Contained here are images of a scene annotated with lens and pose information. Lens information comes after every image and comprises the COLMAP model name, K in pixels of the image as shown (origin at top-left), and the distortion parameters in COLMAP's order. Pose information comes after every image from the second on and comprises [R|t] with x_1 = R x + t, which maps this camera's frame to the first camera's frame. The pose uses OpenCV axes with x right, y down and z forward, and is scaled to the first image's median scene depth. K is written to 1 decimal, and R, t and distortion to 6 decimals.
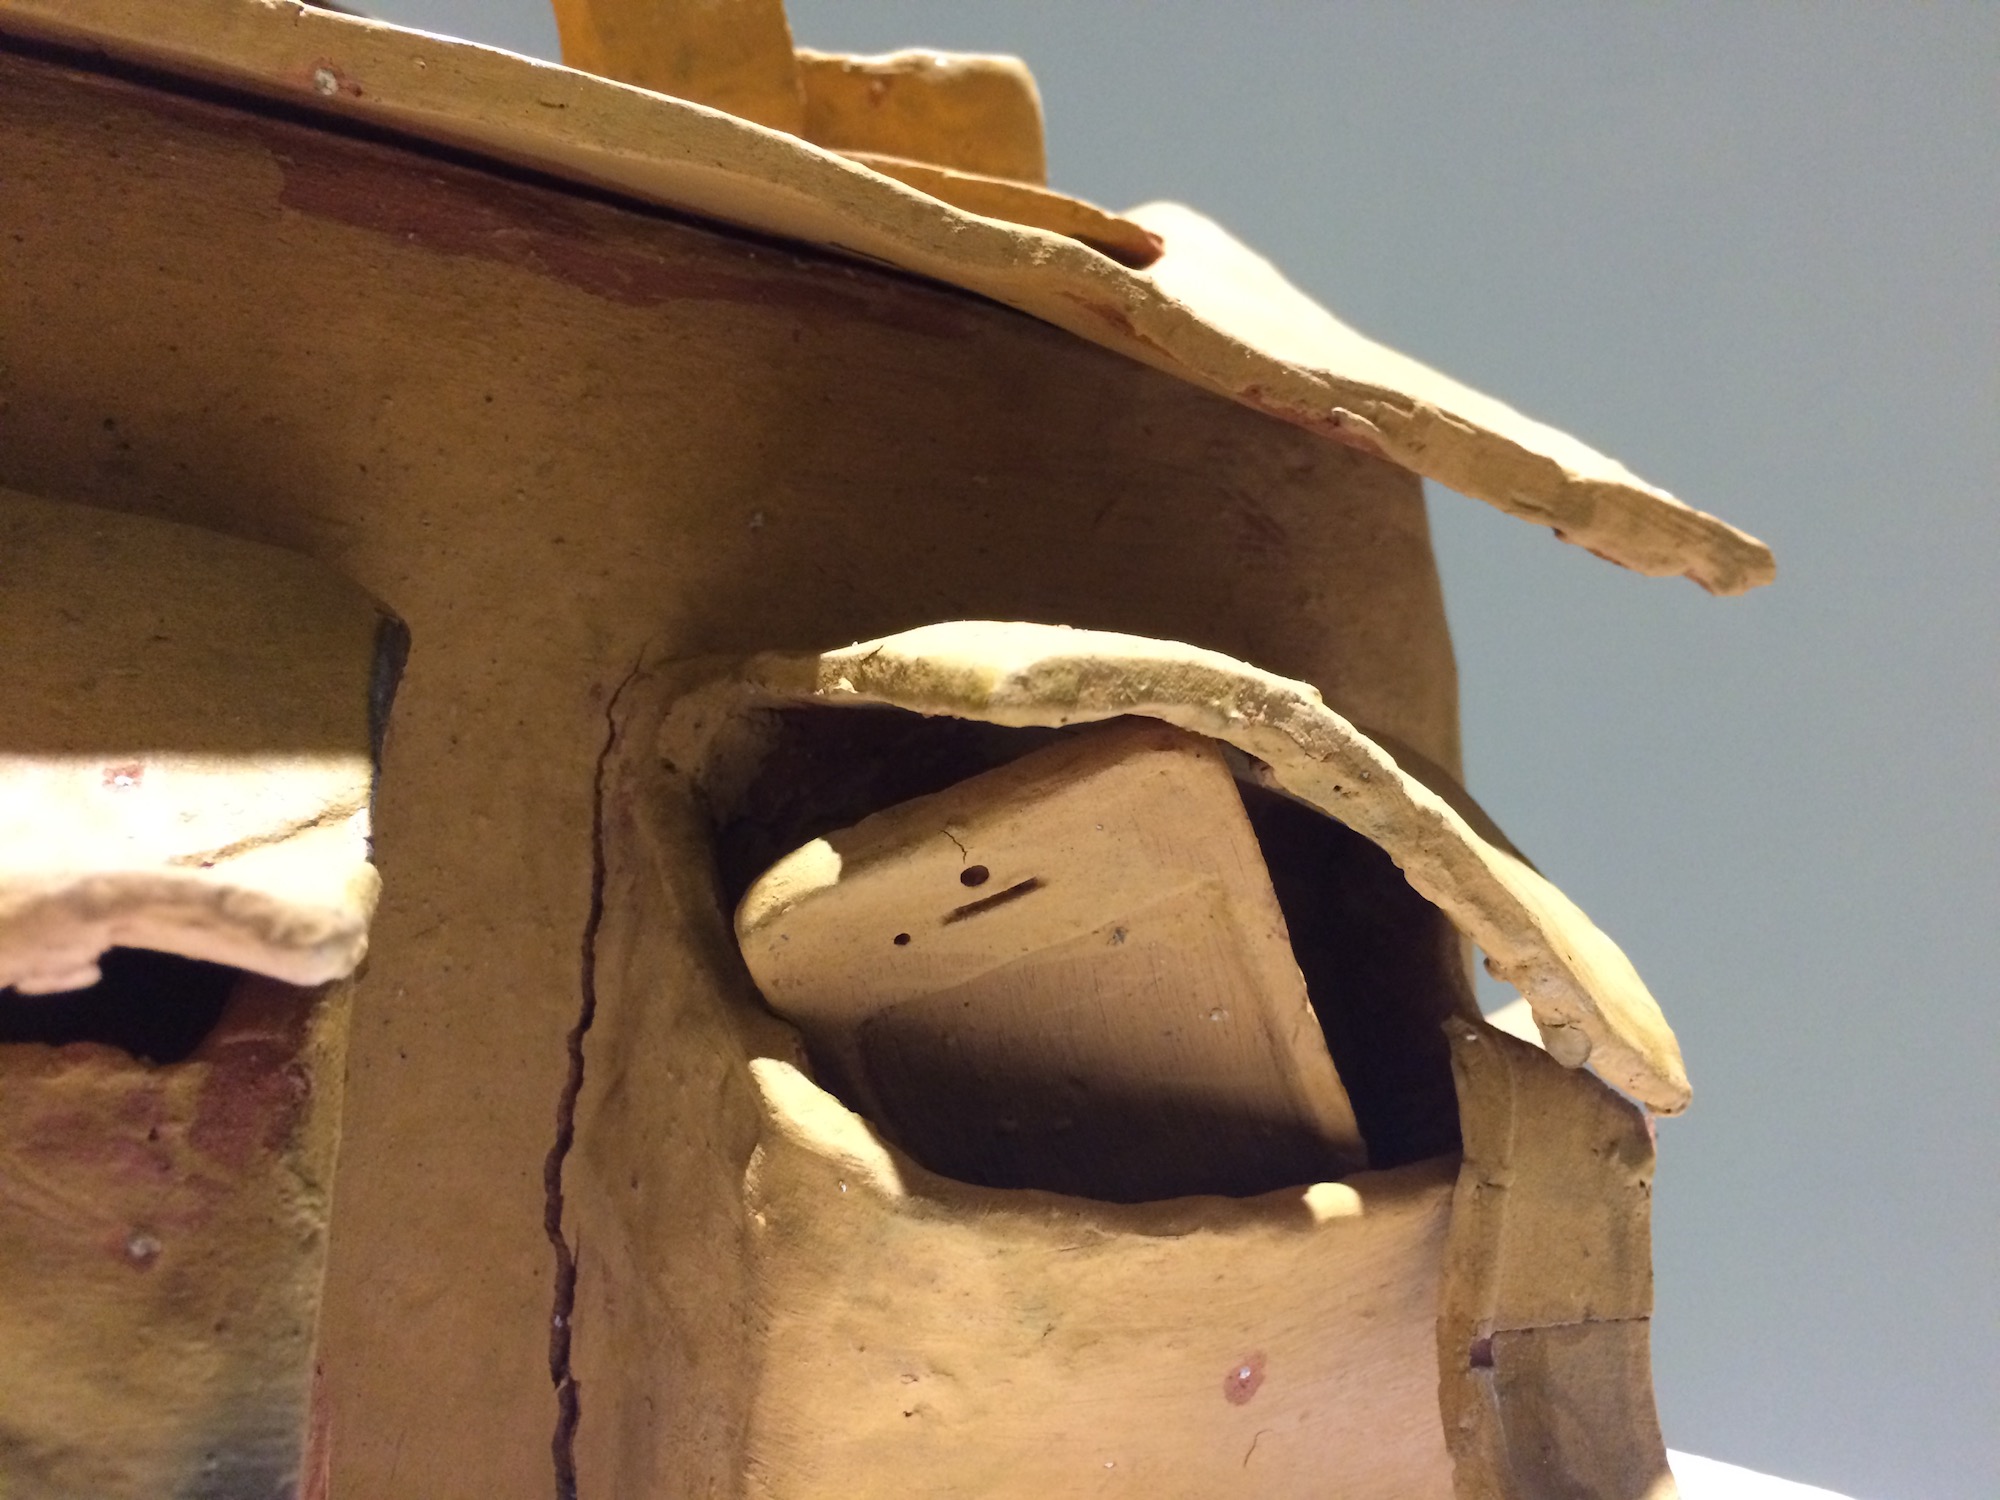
lens RADIAL K [[1714.2, 0, 1000.0], [0, 1714.2, 750.0], [0, 0, 1]] dist [0.099898, -0.145173]
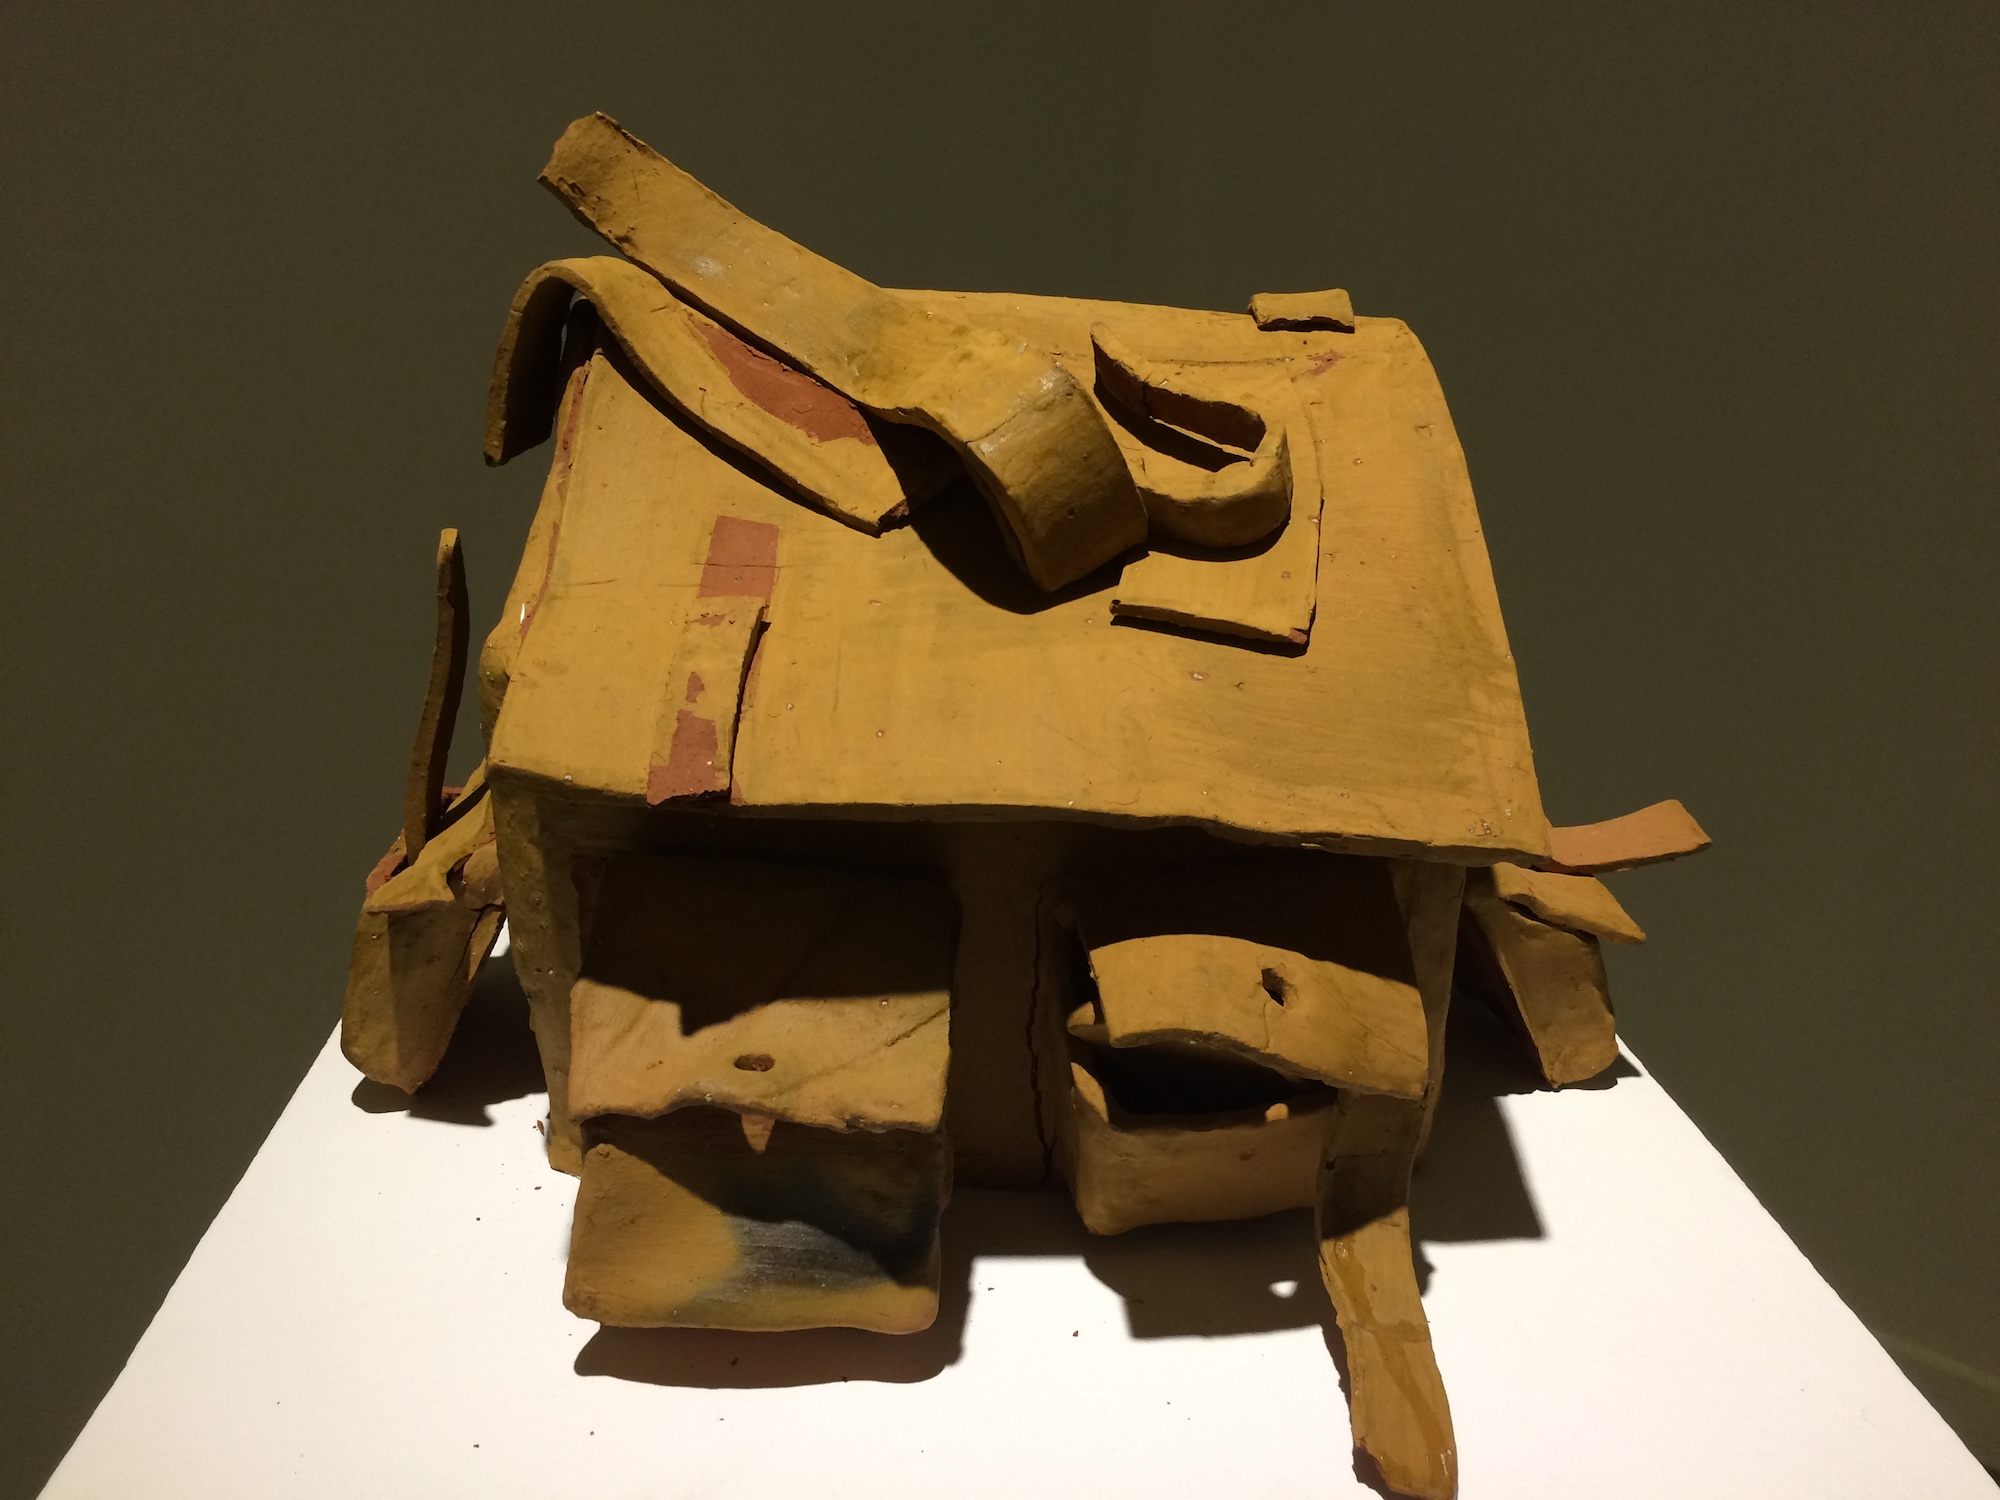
lens RADIAL K [[1714.2, 0, 1000.0], [0, 1714.2, 750.0], [0, 0, 1]] dist [0.099898, -0.145173]
pose [[0.934956, 0.109119, -0.337566, 0.614820], [0.044730, 0.907669, 0.417295, -1.389856], [0.351933, -0.405252, 0.843750, -1.229191]]
